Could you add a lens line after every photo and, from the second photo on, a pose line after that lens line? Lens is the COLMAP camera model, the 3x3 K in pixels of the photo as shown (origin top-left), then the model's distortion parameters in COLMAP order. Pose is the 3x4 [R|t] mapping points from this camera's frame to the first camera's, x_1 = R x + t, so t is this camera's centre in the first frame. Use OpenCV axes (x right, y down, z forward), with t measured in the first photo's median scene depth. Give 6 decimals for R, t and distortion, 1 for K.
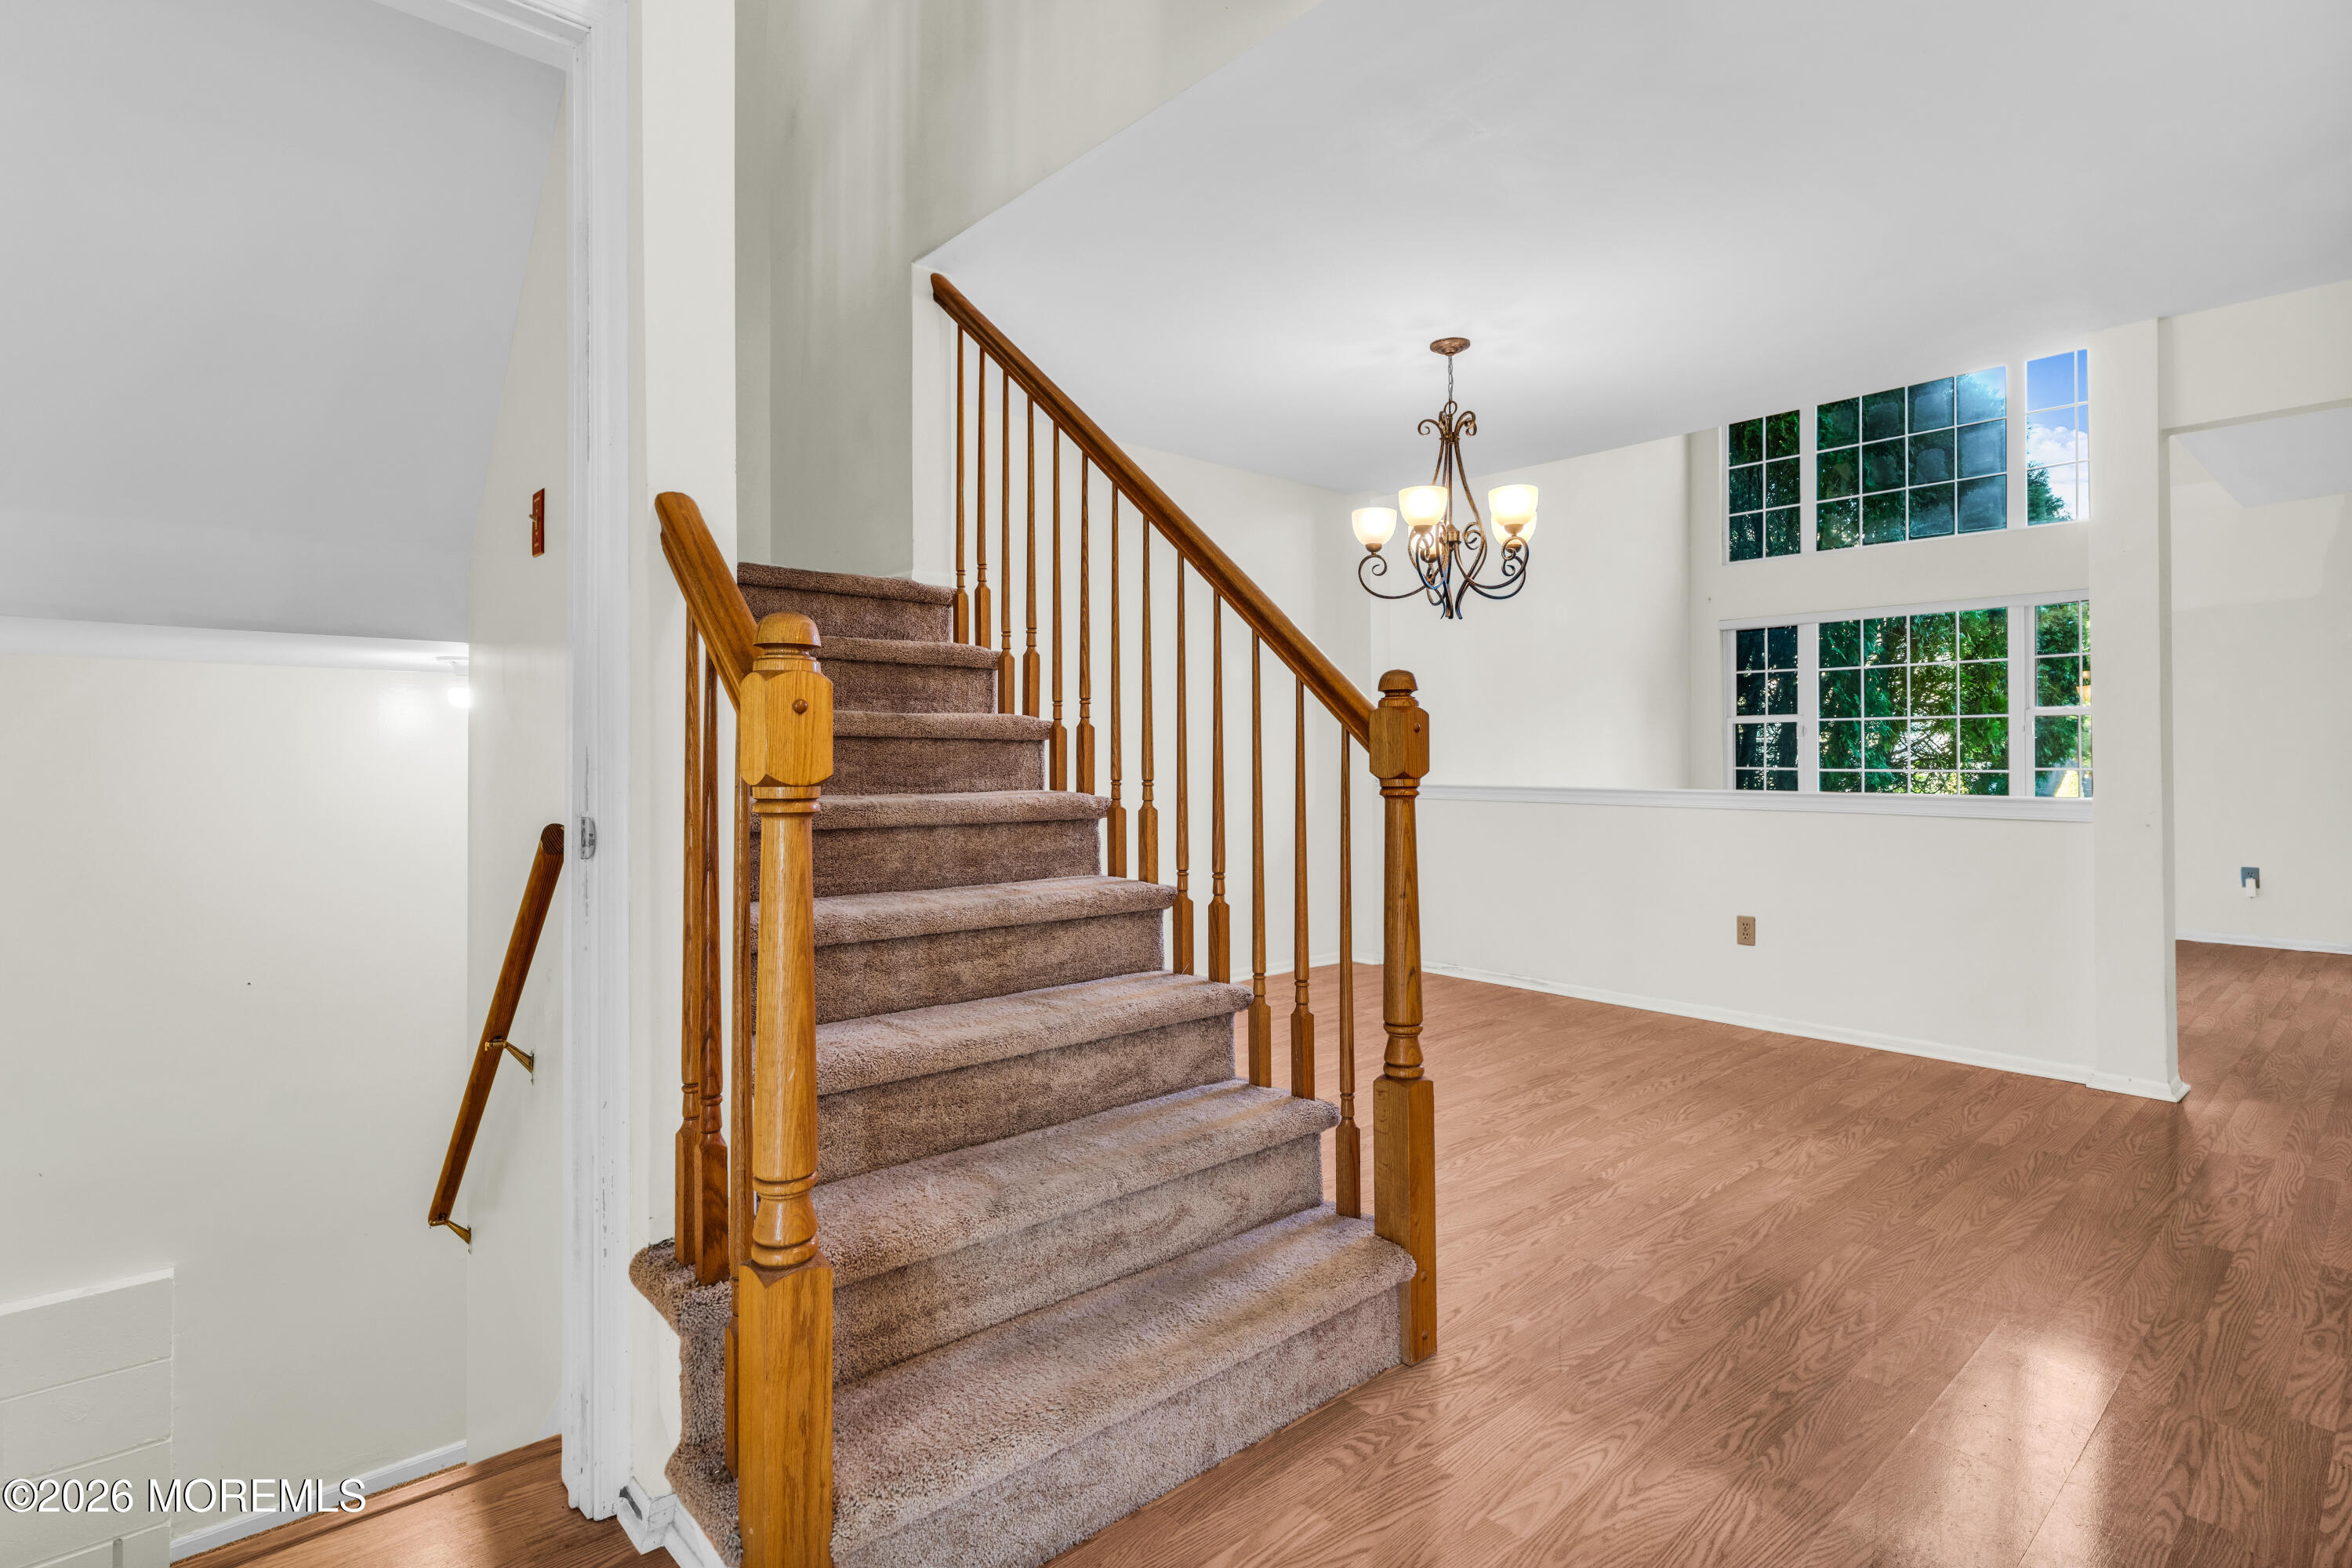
lens RADIAL K [[1124.9, 0, 1135.0], [0, 1124.9, 744.6], [0, 0, 1]] dist [-0.043074, 0.013934]
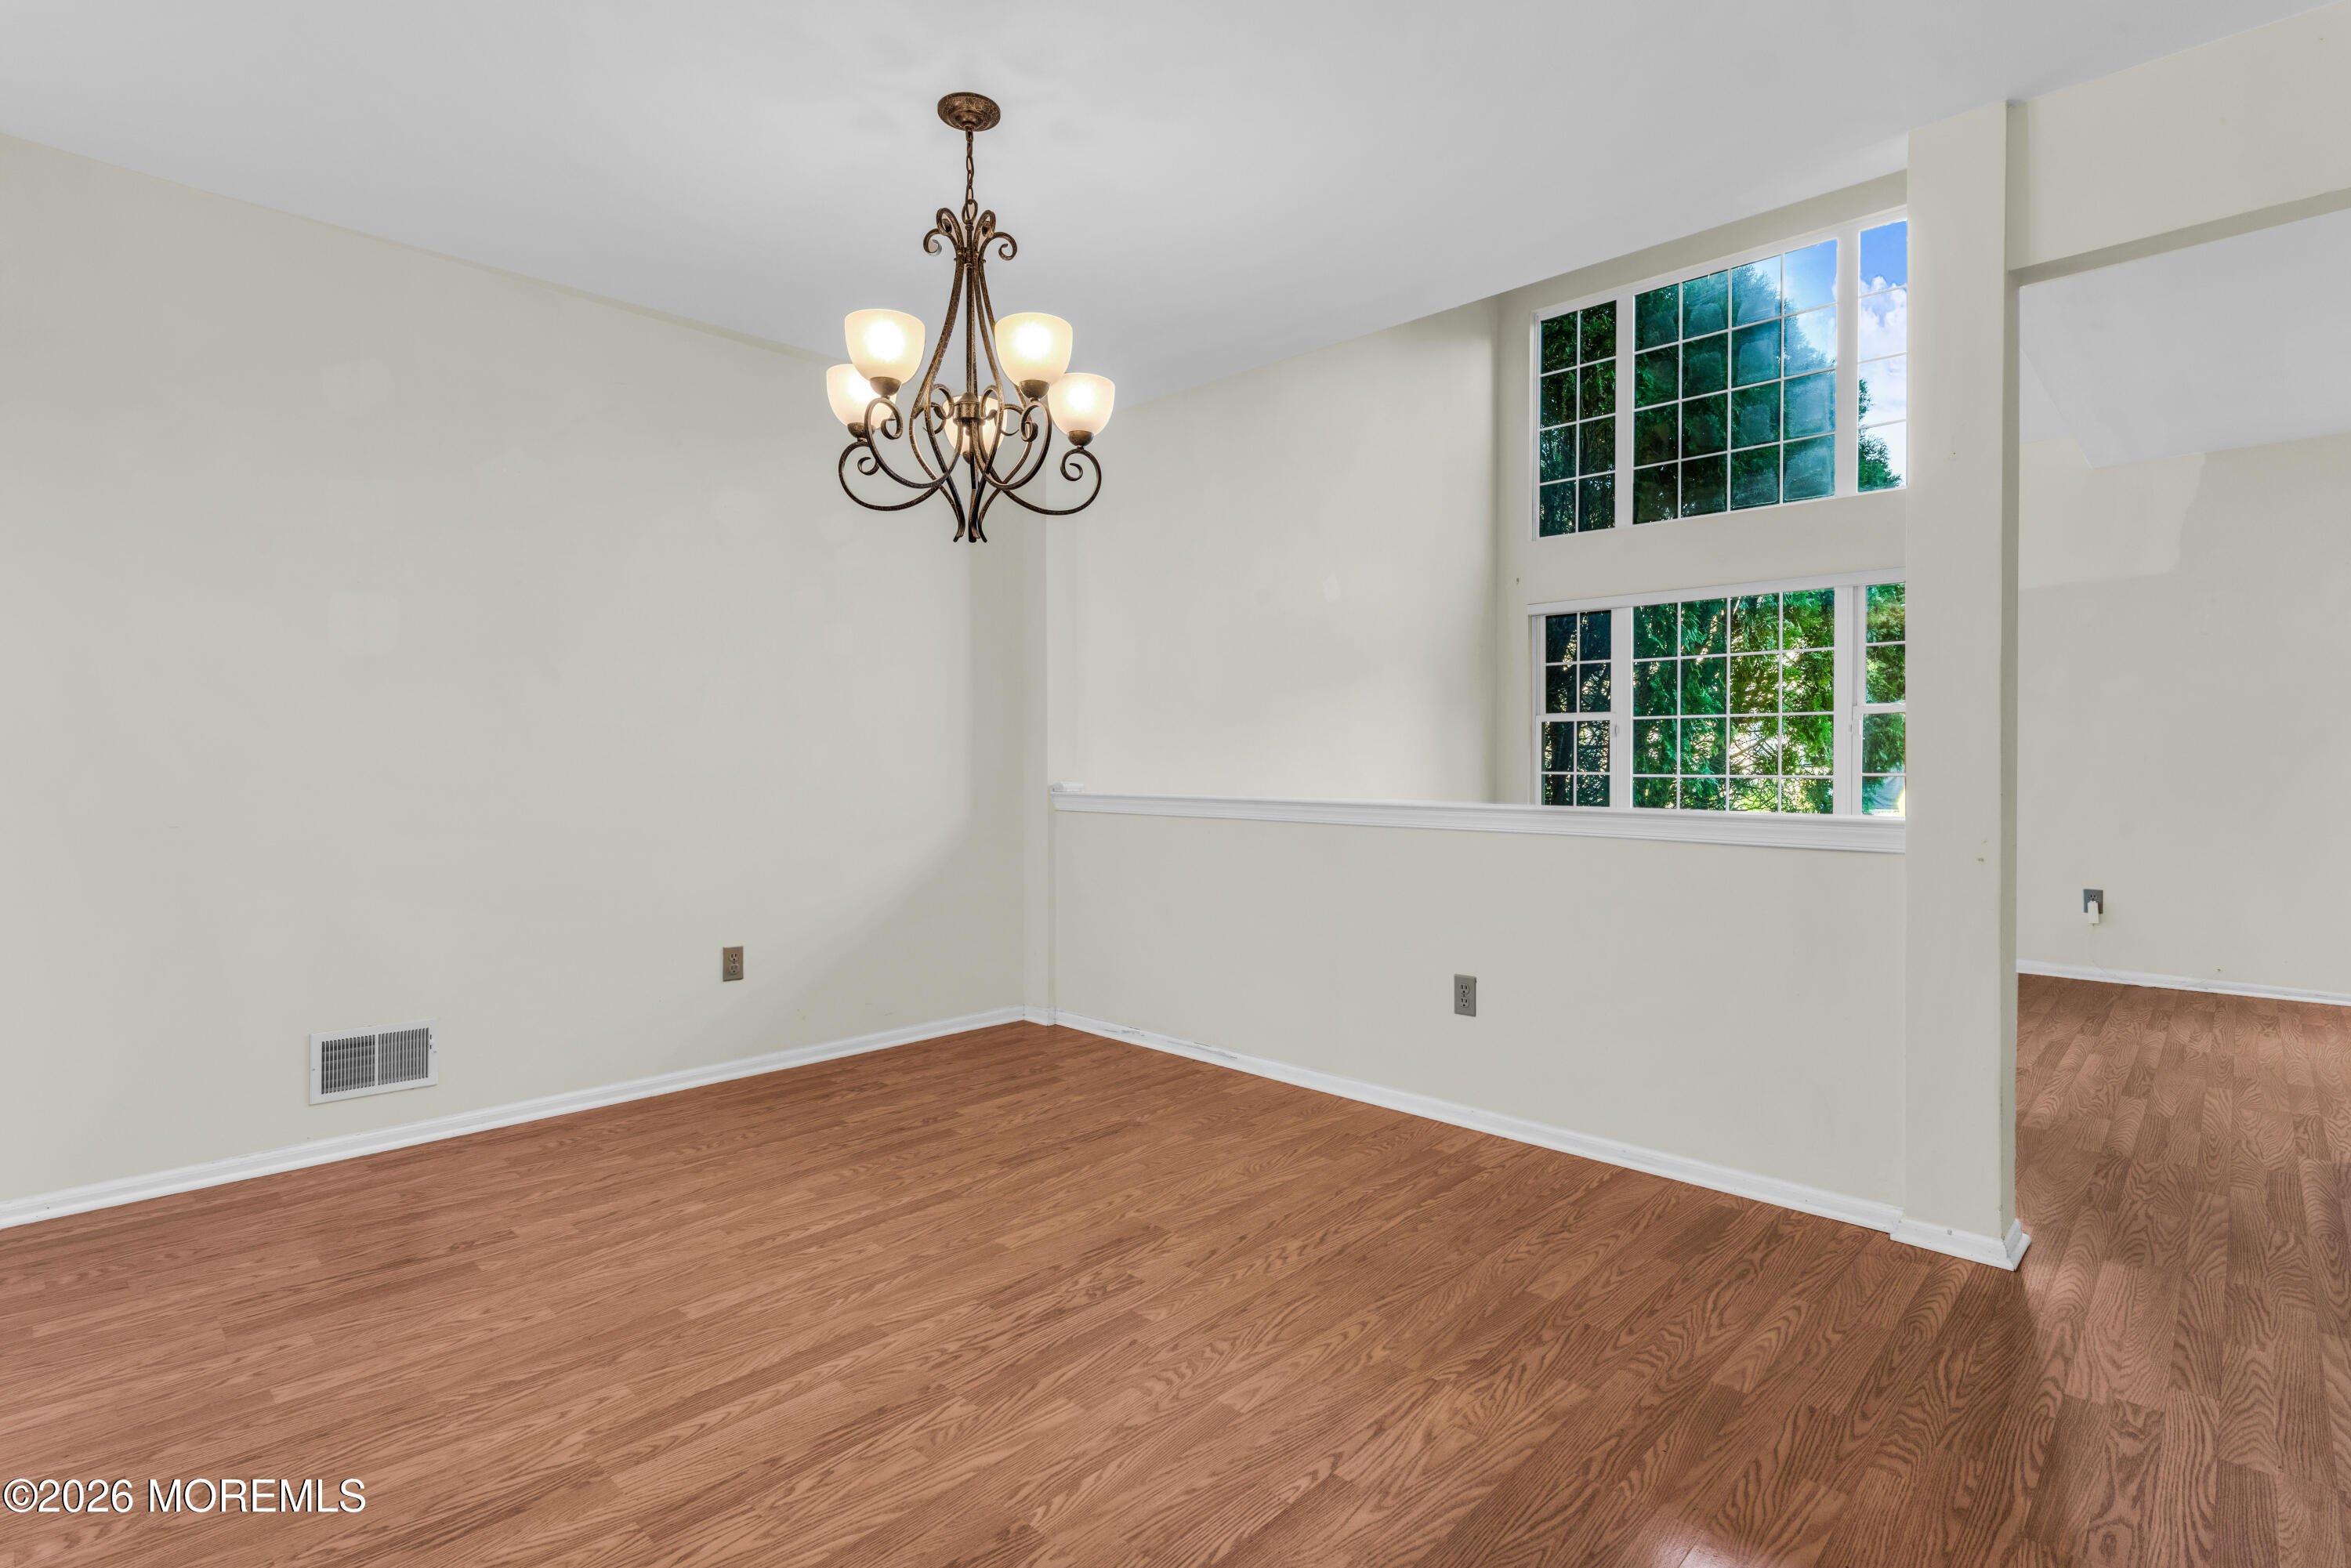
lens RADIAL K [[1128.7, 0, 1185.1], [0, 1128.7, 759.5], [0, 0, 1]] dist [-0.002174, 0.000129]
pose [[0.991952, 0.000967, 0.126611, 0.322228], [-0.001955, 0.999969, 0.007676, 0.008765], [-0.126599, -0.007861, 0.991923, 0.338992]]
